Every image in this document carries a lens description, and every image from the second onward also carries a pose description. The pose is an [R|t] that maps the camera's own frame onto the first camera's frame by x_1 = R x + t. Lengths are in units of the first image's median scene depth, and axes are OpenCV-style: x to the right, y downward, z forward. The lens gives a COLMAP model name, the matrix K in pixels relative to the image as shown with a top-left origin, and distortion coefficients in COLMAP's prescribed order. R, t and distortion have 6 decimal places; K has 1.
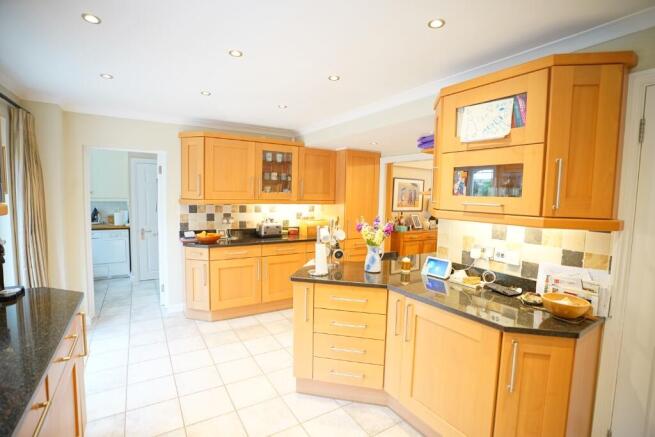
lens RADIAL K [[308.2, 0, 325.5], [0, 308.2, 216.9], [0, 0, 1]] dist [-0.060697, -0.000012]
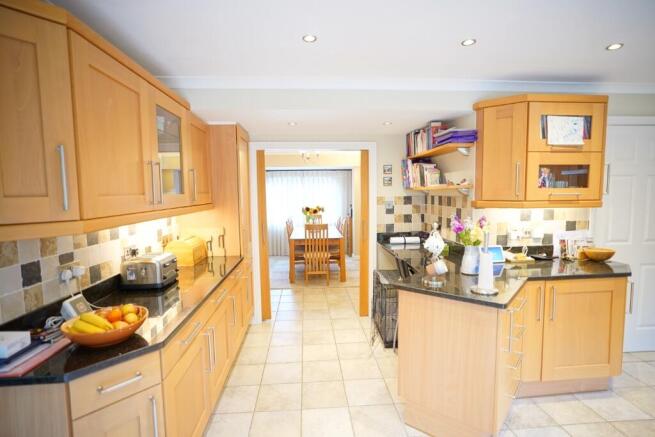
lens RADIAL K [[327.0, 0, 327.5], [0, 327.0, 218.5], [0, 0, 1]] dist [-0.042975, -0.000332]
pose [[0.467662, -0.101872, 0.878017, -1.108932], [0.089317, 0.993698, 0.067721, -0.113230], [-0.879383, 0.046751, 0.473814, 1.167113]]
